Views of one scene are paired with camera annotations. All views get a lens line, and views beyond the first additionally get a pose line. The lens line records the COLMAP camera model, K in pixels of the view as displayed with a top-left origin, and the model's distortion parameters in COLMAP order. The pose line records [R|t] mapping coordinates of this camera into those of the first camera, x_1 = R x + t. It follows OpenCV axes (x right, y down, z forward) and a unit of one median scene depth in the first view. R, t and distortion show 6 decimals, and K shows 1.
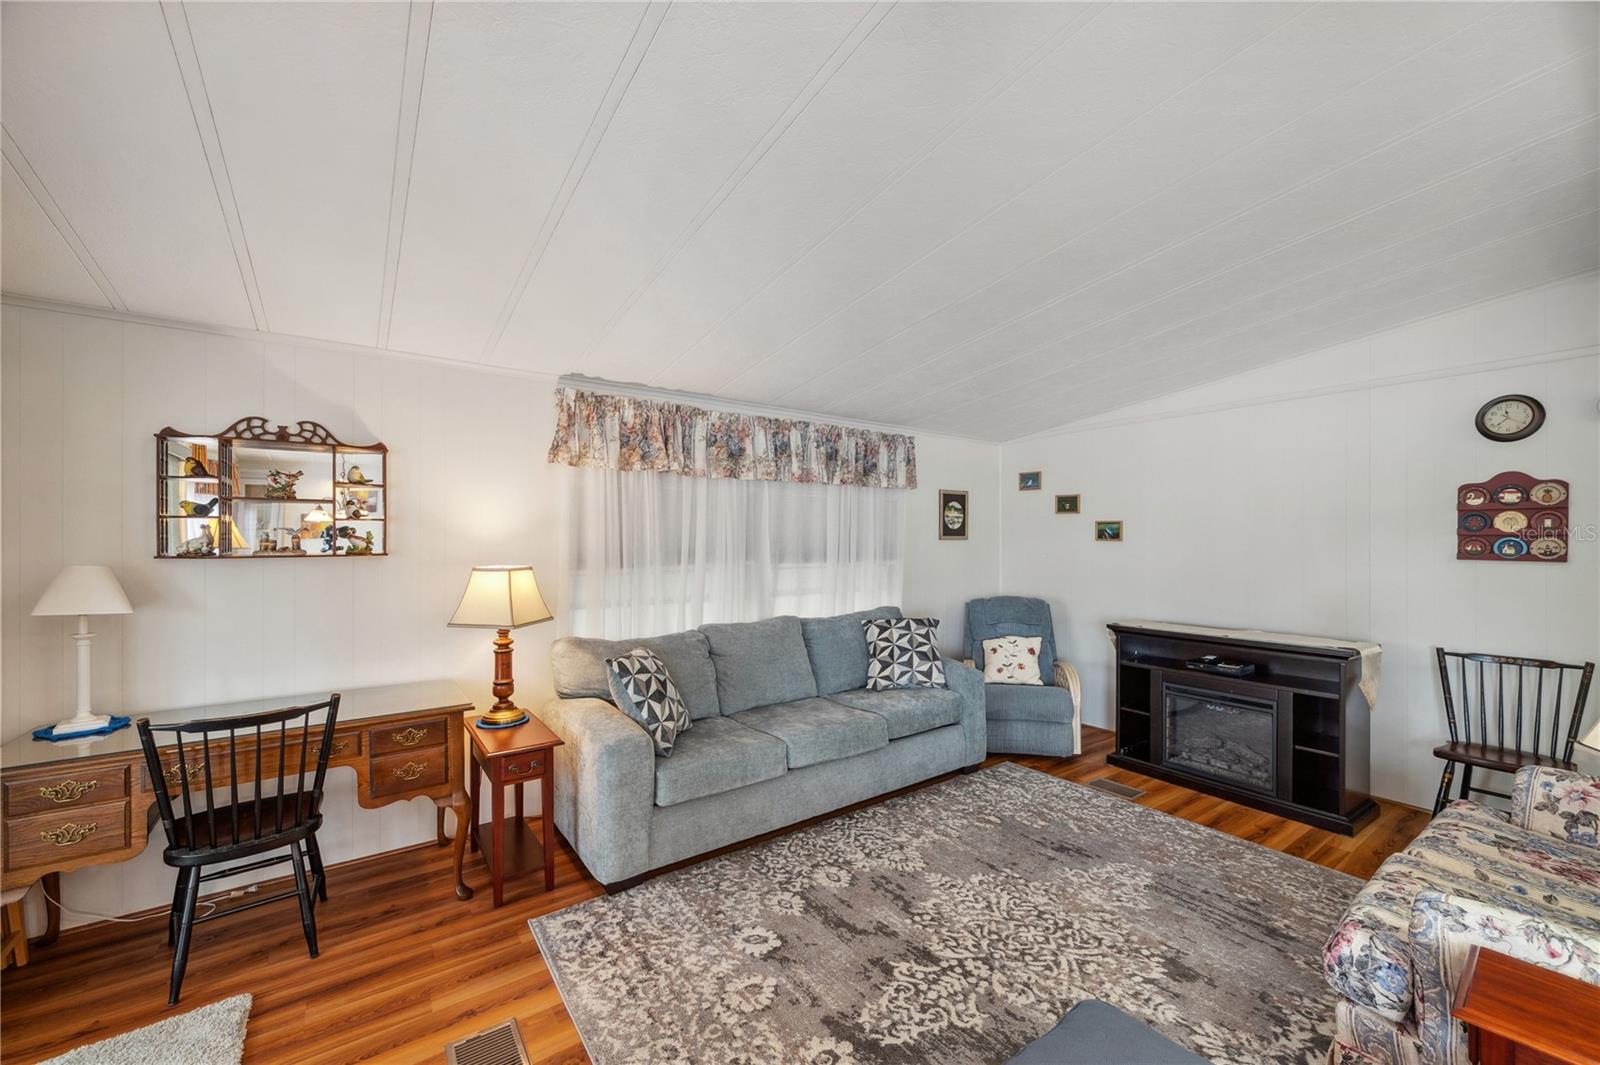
lens RADIAL K [[630.3, 0, 806.0], [0, 630.3, 542.1], [0, 0, 1]] dist [0.000218, 0.000115]
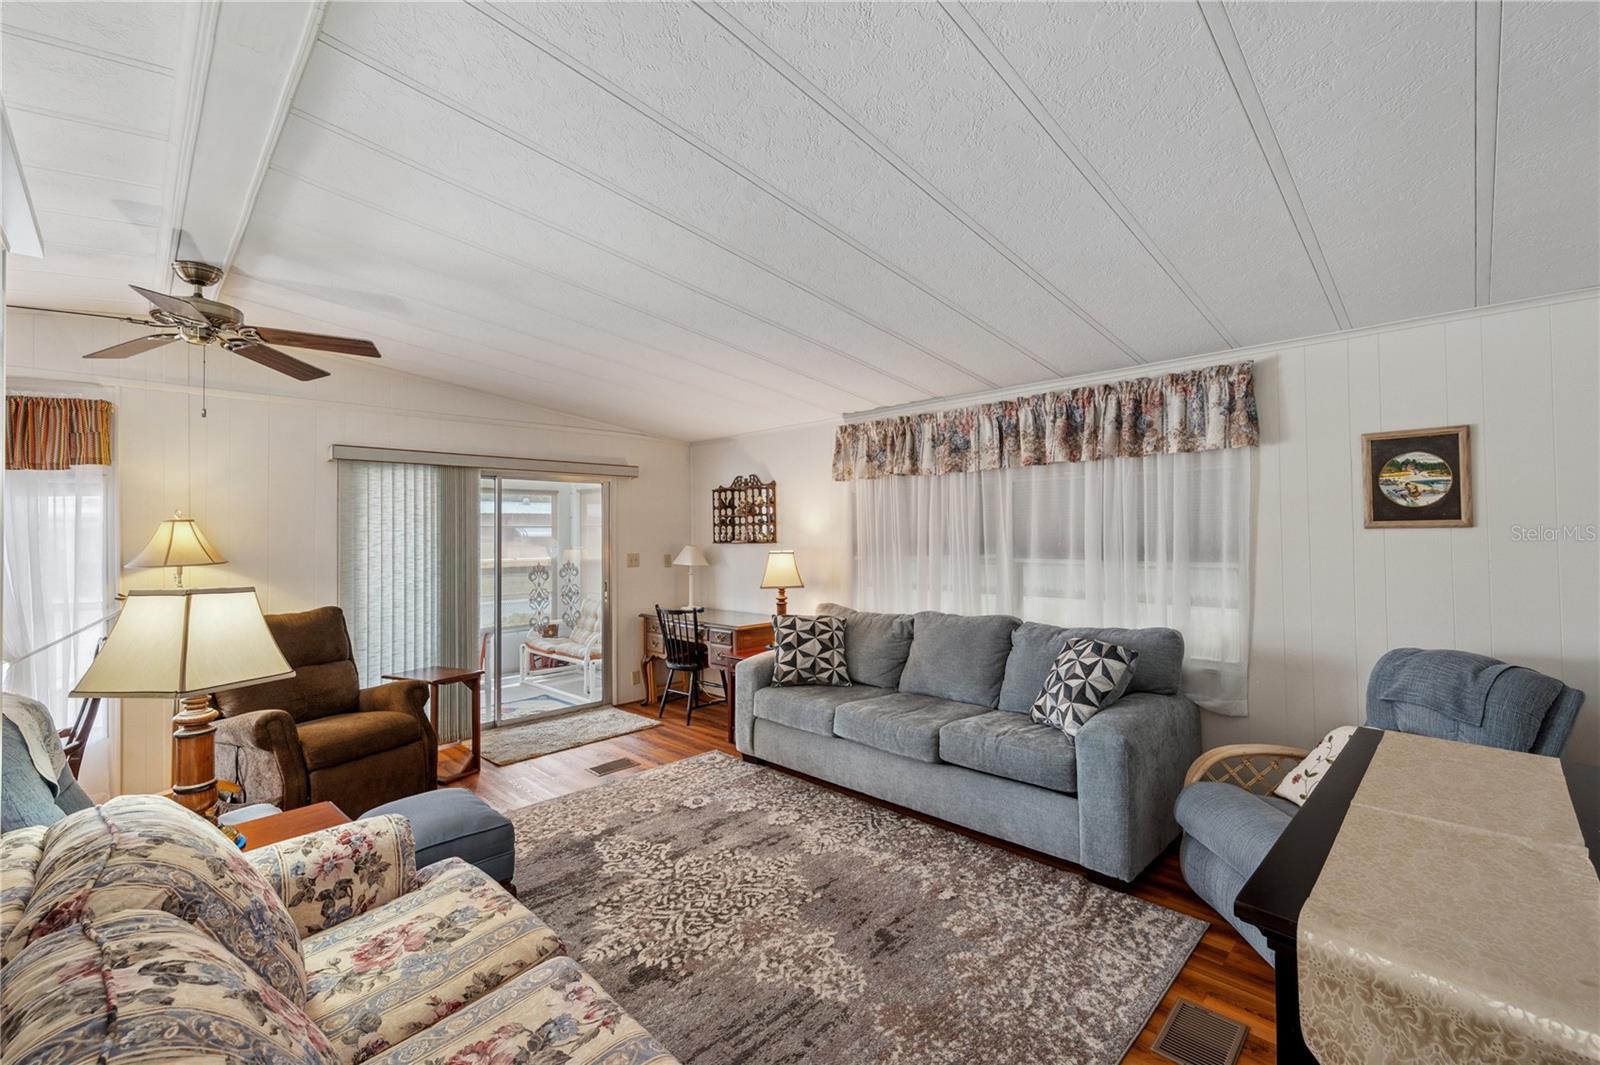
lens RADIAL K [[669.6, 0, 811.4], [0, 669.6, 518.8], [0, 0, 1]] dist [0.000559, 0.000051]
pose [[0.167537, -0.022842, -0.985601, 1.234639], [0.009431, 0.999723, -0.021566, -0.006974], [0.985821, -0.005682, 0.167706, 0.793302]]
